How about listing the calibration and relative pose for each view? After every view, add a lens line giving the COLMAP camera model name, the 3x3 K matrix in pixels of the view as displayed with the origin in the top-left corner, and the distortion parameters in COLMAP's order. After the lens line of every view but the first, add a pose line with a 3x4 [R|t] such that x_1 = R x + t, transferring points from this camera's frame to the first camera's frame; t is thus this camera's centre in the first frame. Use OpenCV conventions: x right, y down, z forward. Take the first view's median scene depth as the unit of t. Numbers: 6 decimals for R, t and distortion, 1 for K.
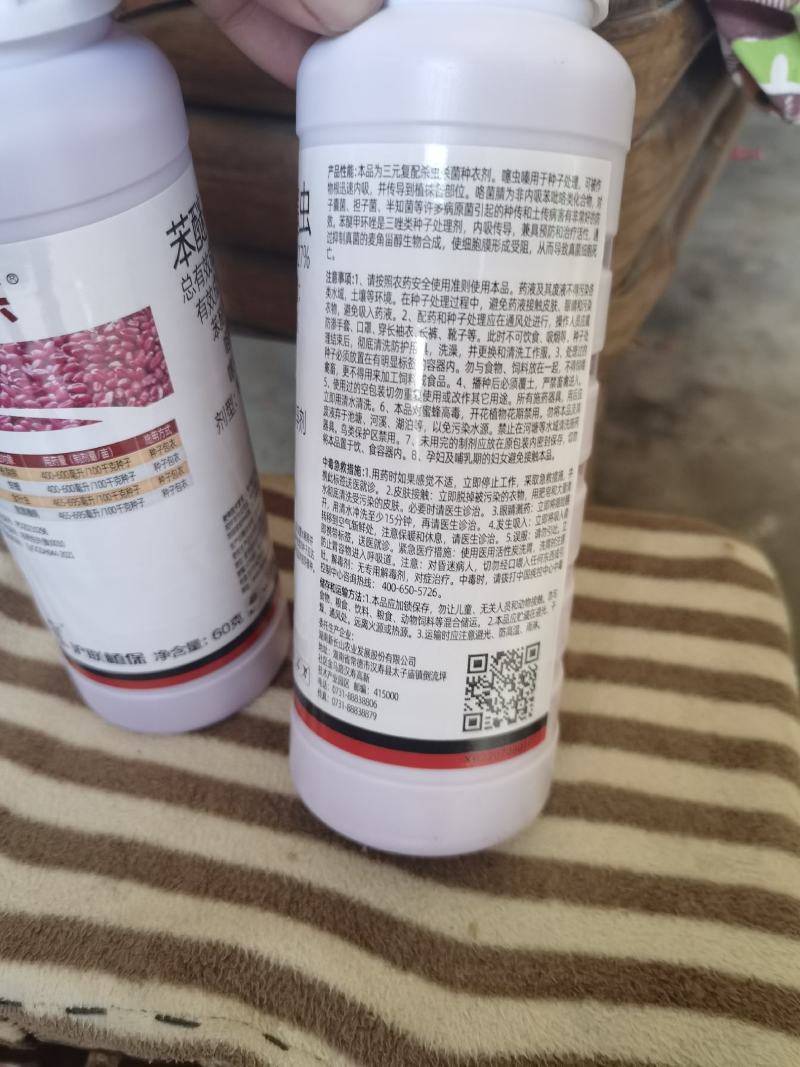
lens RADIAL K [[873.2, 0, 400.0], [0, 873.2, 533.5], [0, 0, 1]] dist [-0.007148, 0.006372]
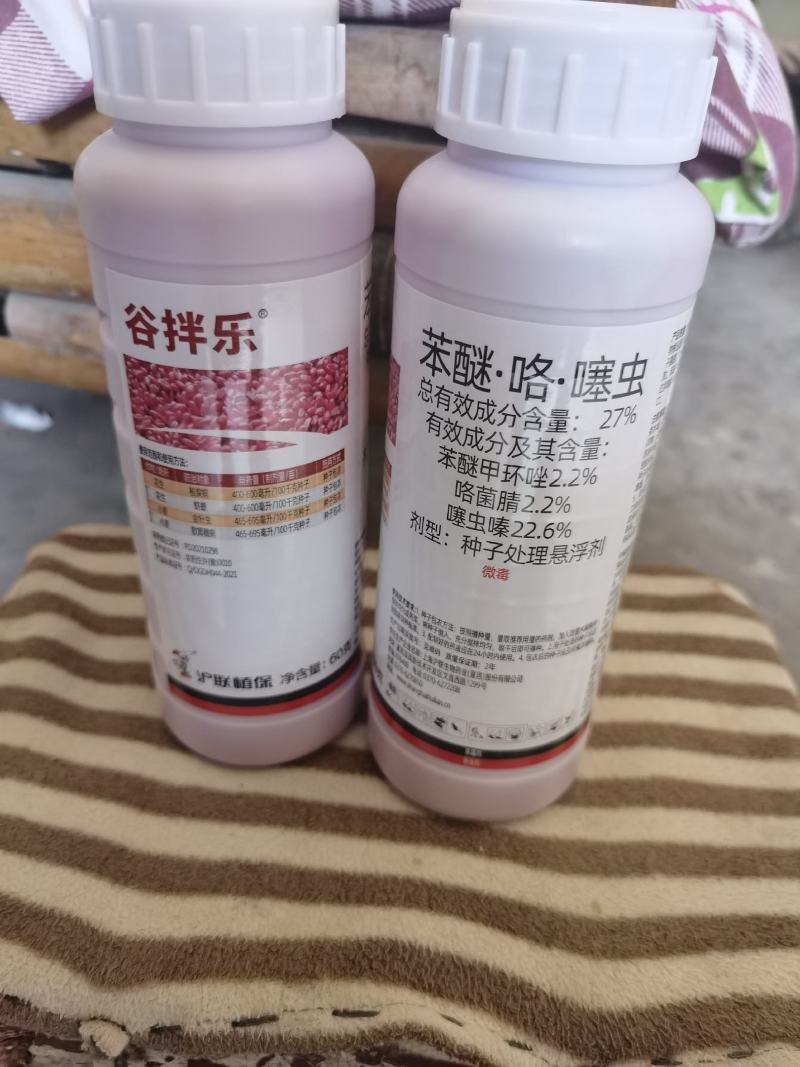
lens RADIAL K [[873.2, 0, 400.0], [0, 873.2, 533.5], [0, 0, 1]] dist [-0.007148, 0.006372]
pose [[0.981653, -0.017246, 0.189896, -0.368955], [0.045796, 0.988075, -0.147005, 0.139511], [-0.185096, 0.153004, 0.970736, -0.104007]]
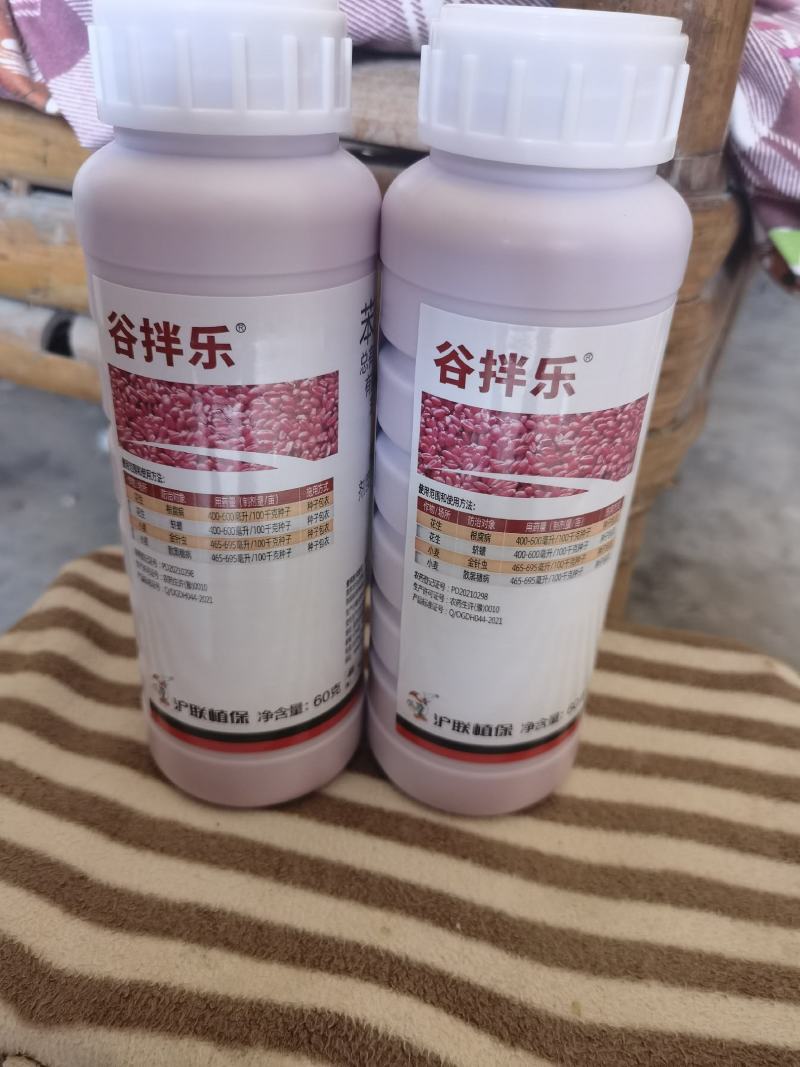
lens RADIAL K [[873.2, 0, 400.0], [0, 873.2, 533.5], [0, 0, 1]] dist [-0.007148, 0.006372]
pose [[0.994991, 0.070376, 0.070999, -0.226538], [-0.054293, 0.976765, -0.207320, 0.146867], [-0.083939, 0.202426, 0.975693, -0.056943]]
